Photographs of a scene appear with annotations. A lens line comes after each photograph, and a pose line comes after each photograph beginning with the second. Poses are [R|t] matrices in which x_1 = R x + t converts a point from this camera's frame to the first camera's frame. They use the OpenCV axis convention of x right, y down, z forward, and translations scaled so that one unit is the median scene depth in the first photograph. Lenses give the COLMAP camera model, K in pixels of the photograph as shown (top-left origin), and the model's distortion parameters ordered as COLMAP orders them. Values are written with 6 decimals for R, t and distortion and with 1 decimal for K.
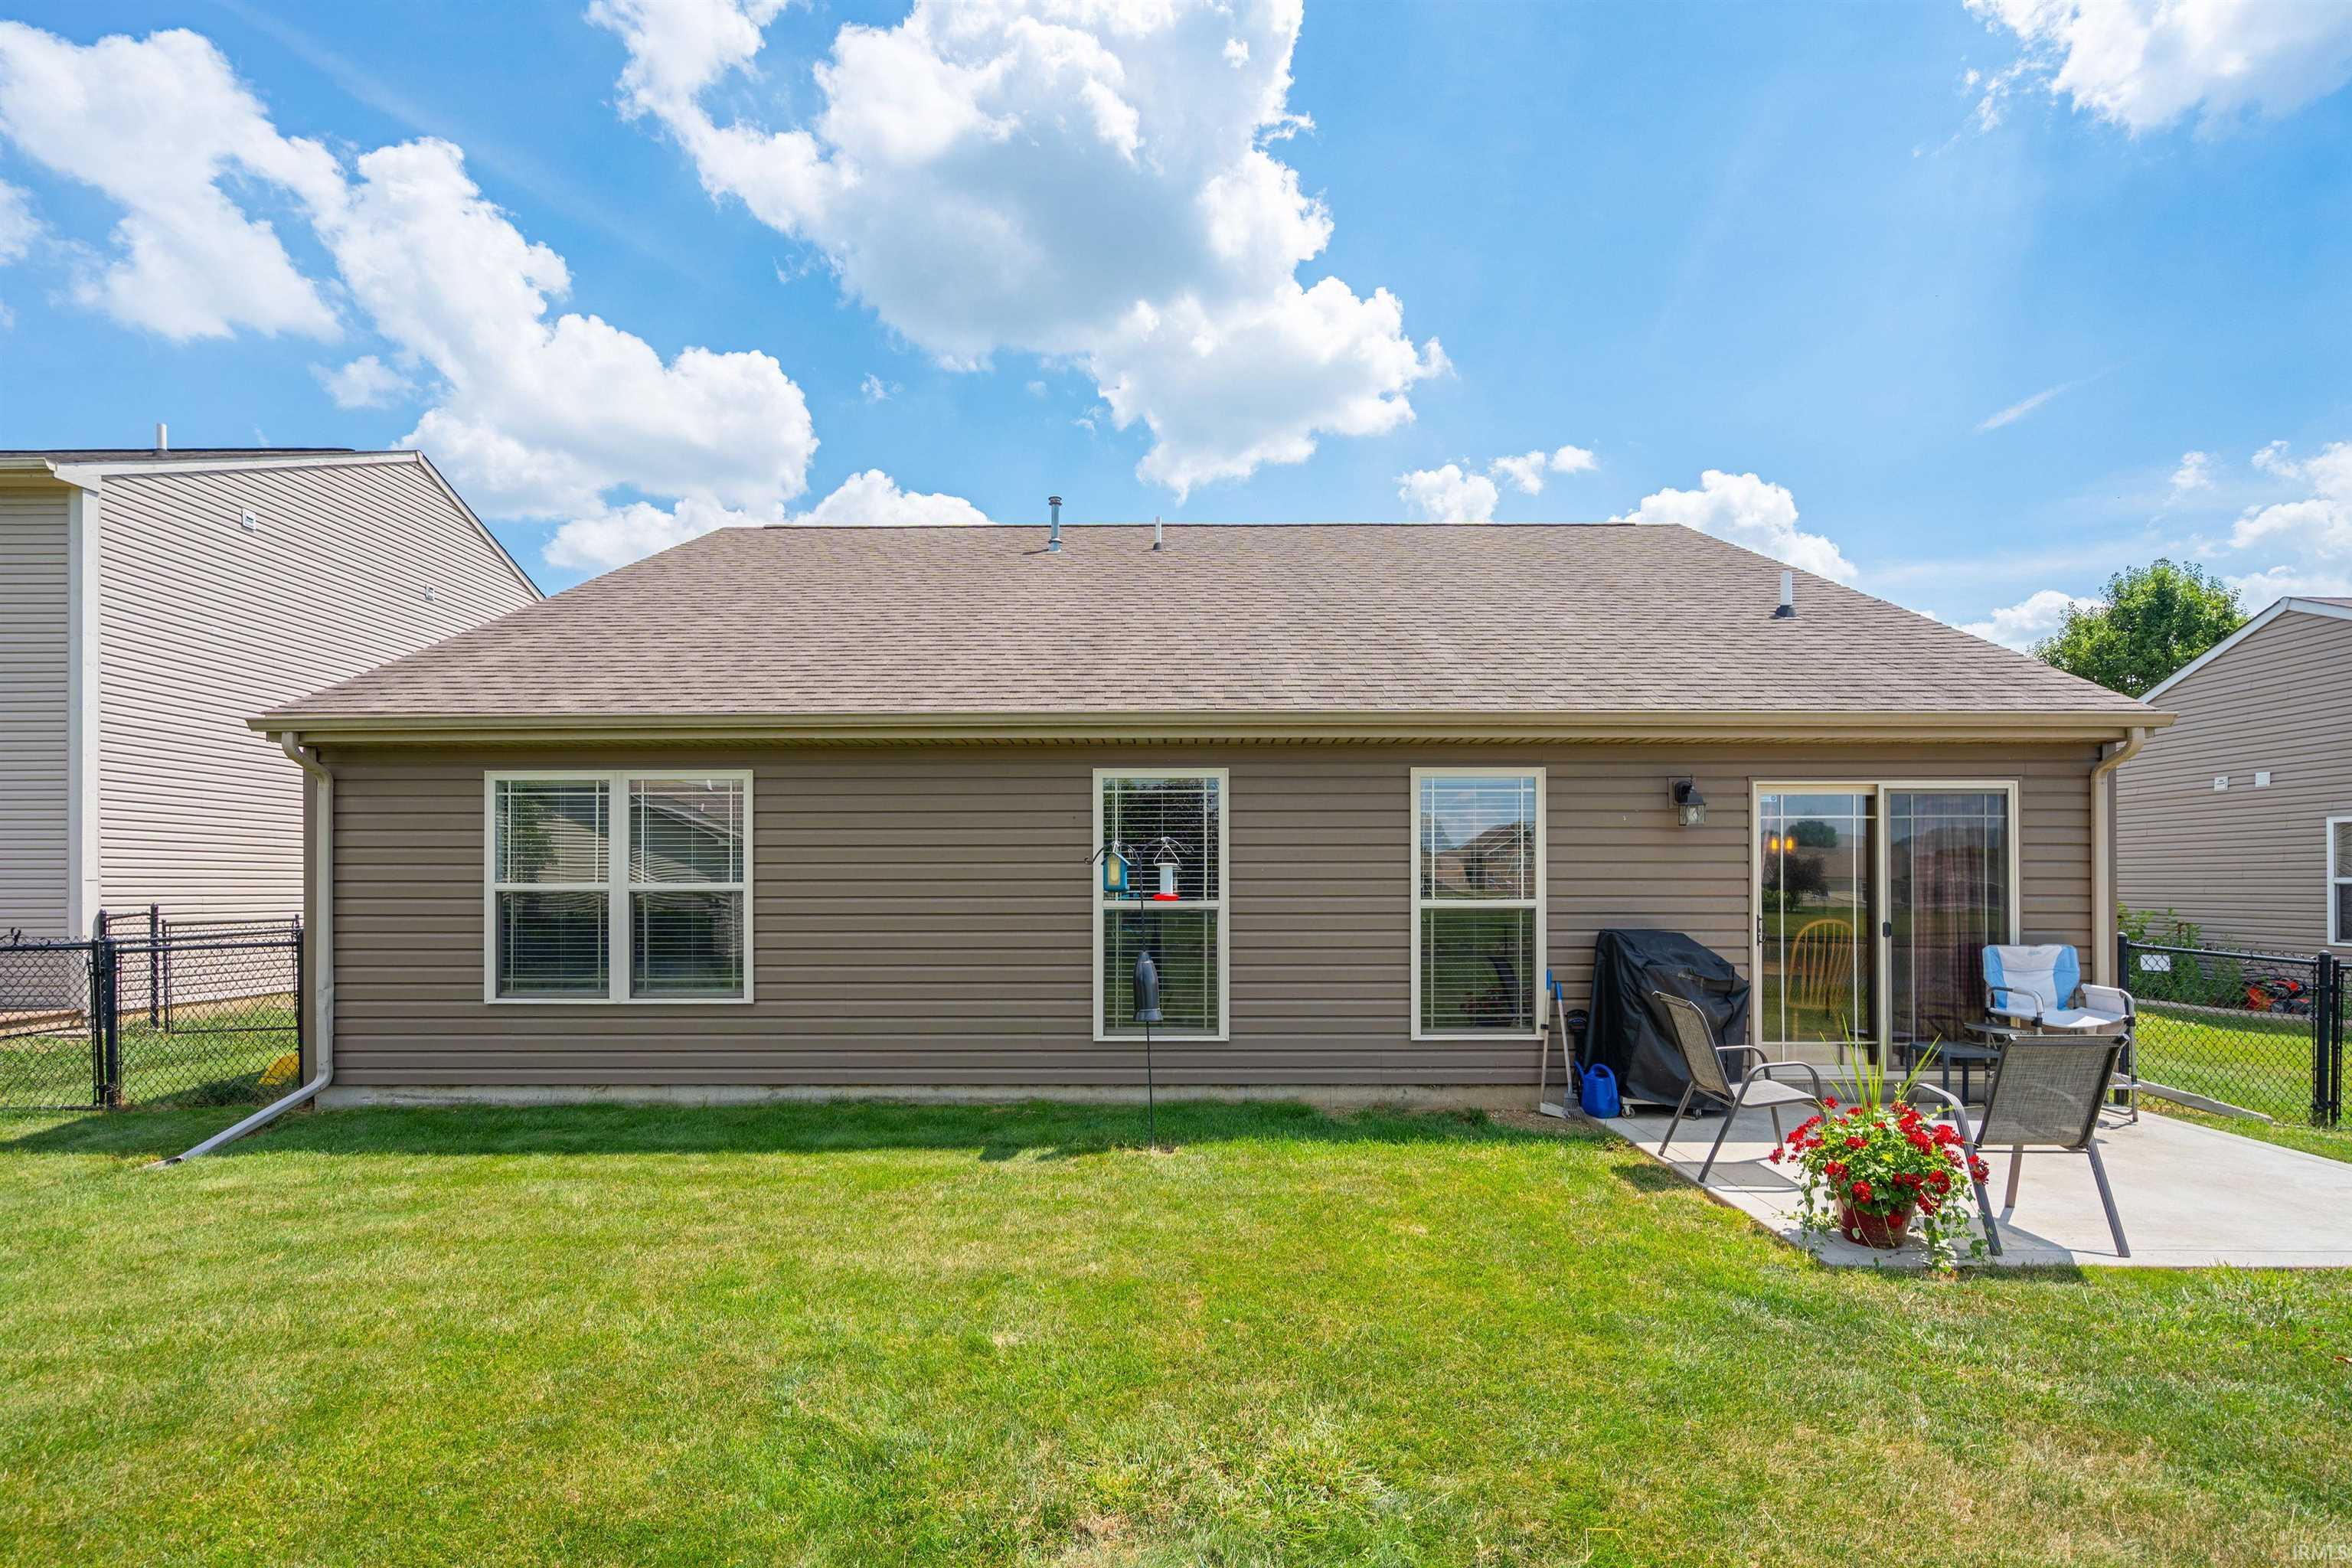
lens RADIAL K [[1086.3, 0, 1207.9], [0, 1086.3, 886.1], [0, 0, 1]] dist [-0.002633, -0.000067]
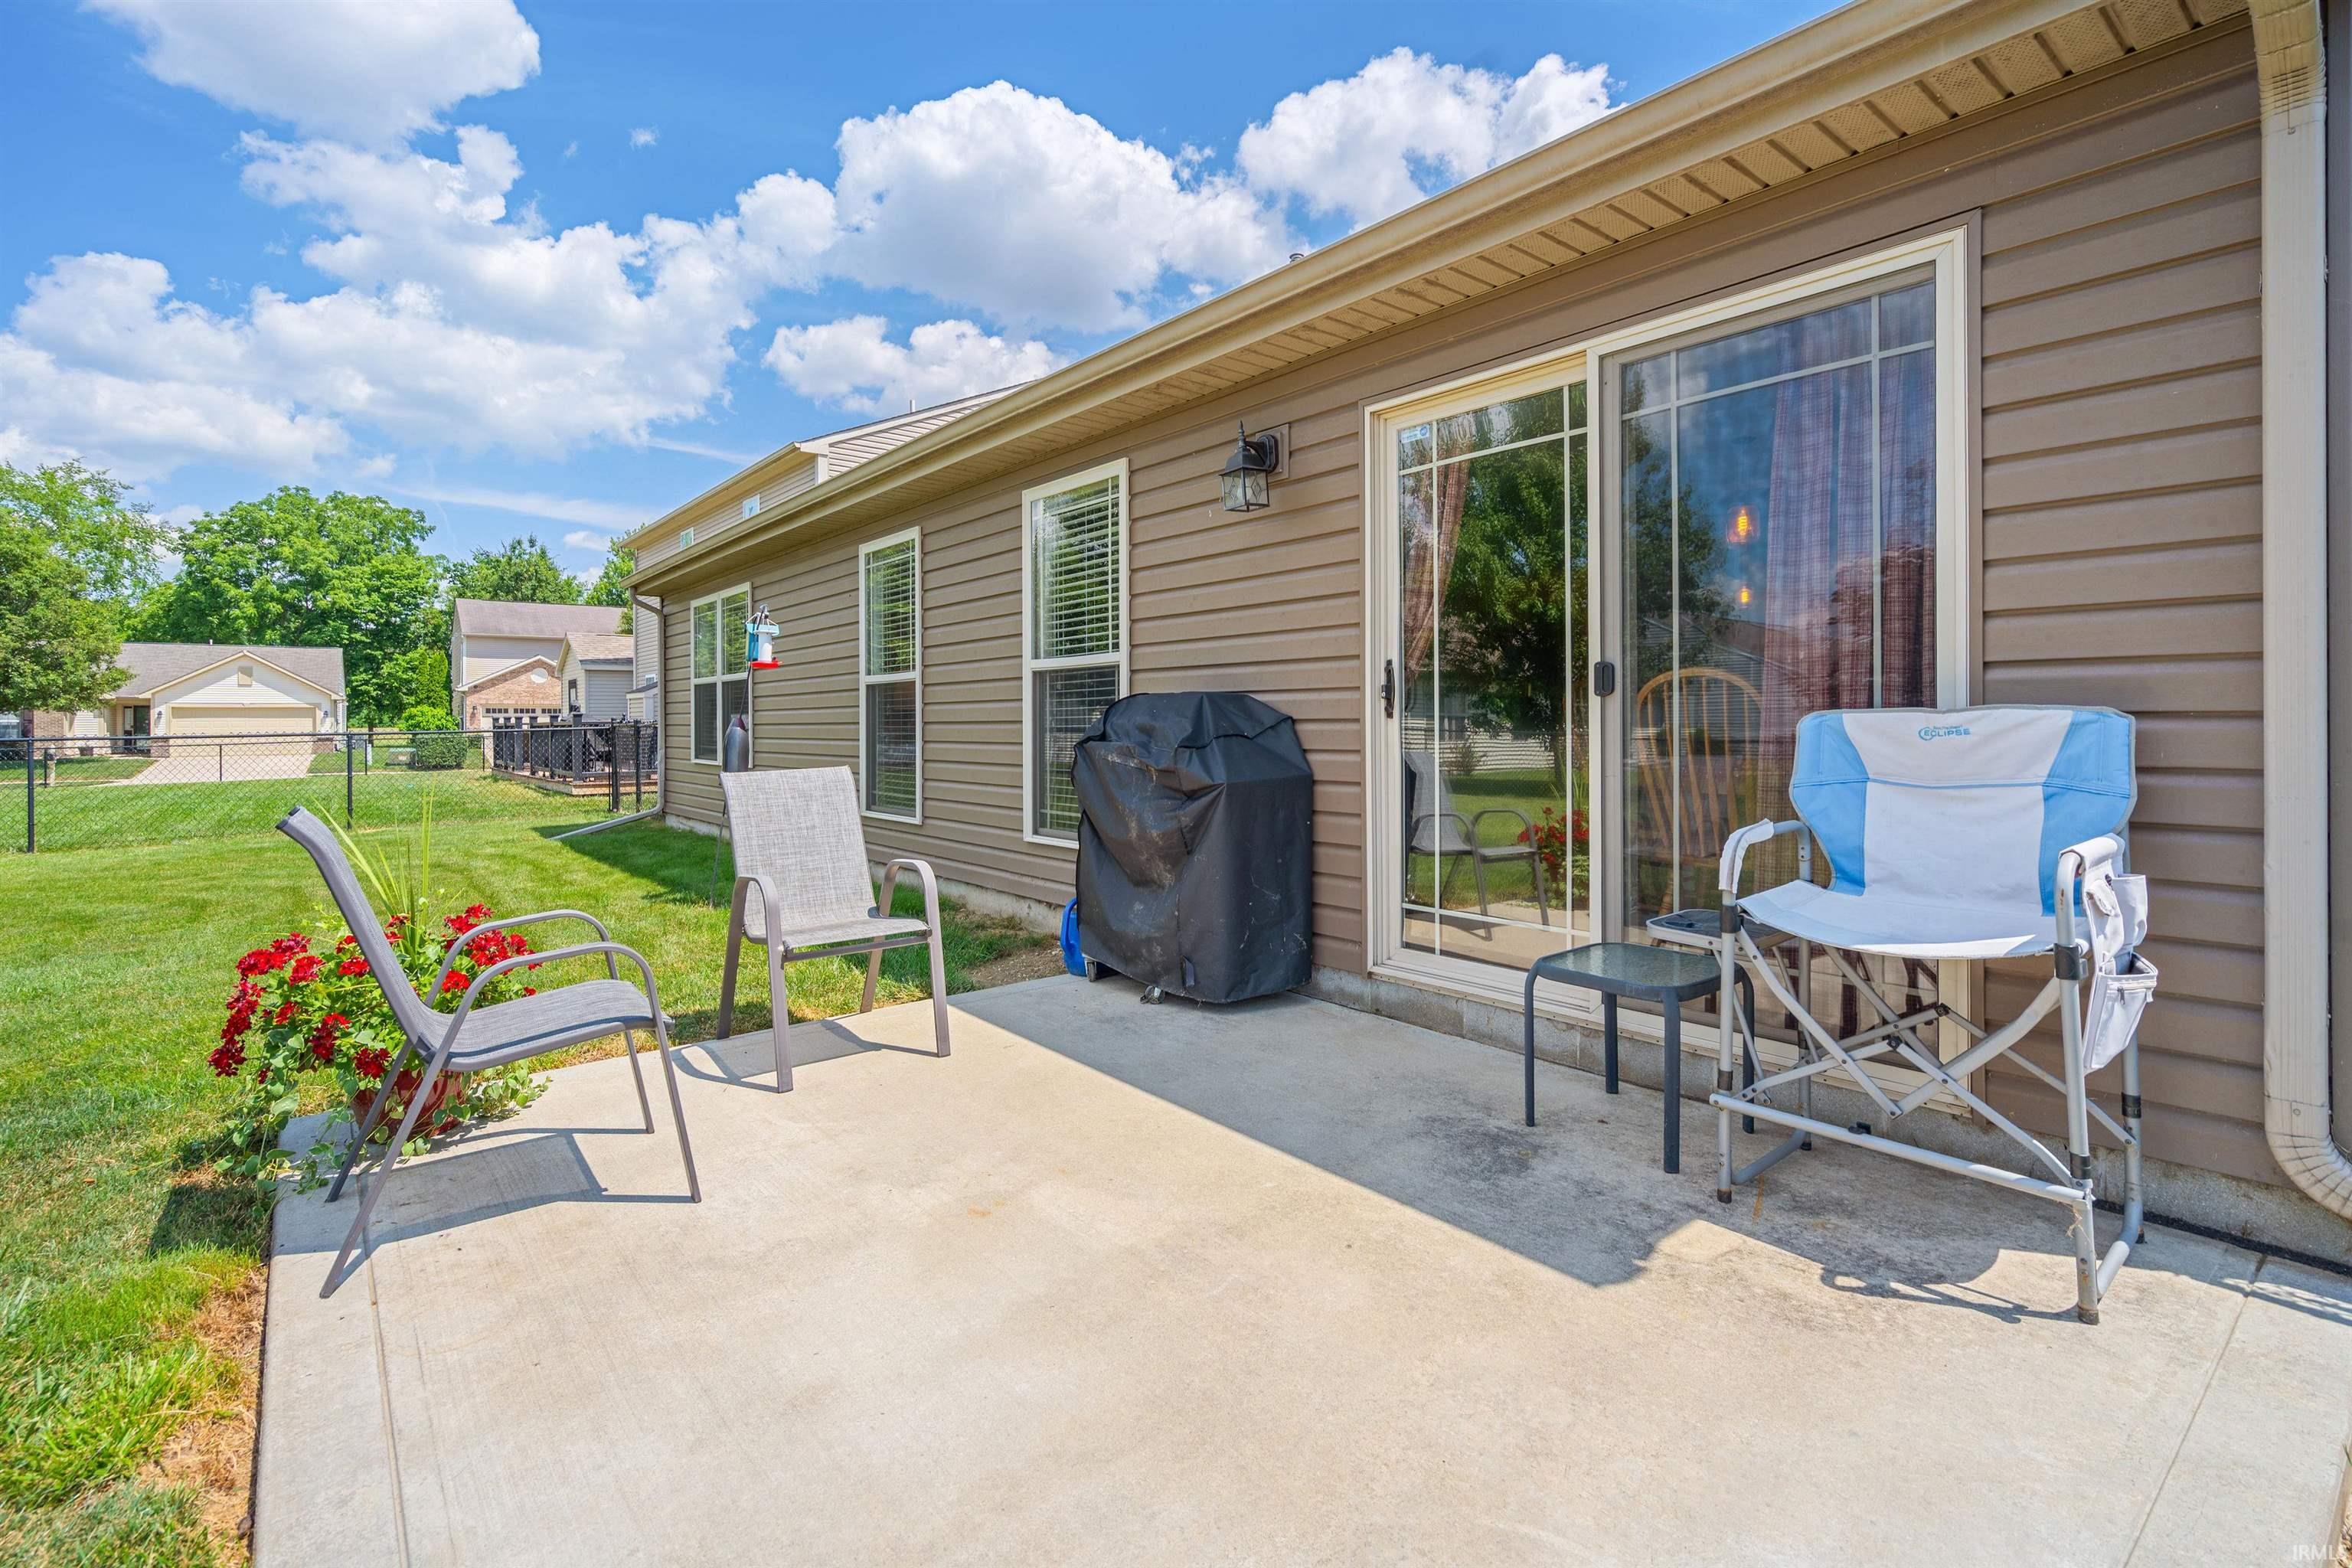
lens RADIAL K [[1086.3, 0, 1195.2], [0, 1086.3, 723.2], [0, 0, 1]] dist [-0.002633, -0.000067]
pose [[0.625239, -0.001743, -0.780431, 0.867959], [0.004532, 0.999989, 0.001398, 0.056971], [0.780420, -0.004410, 0.625240, 0.601874]]
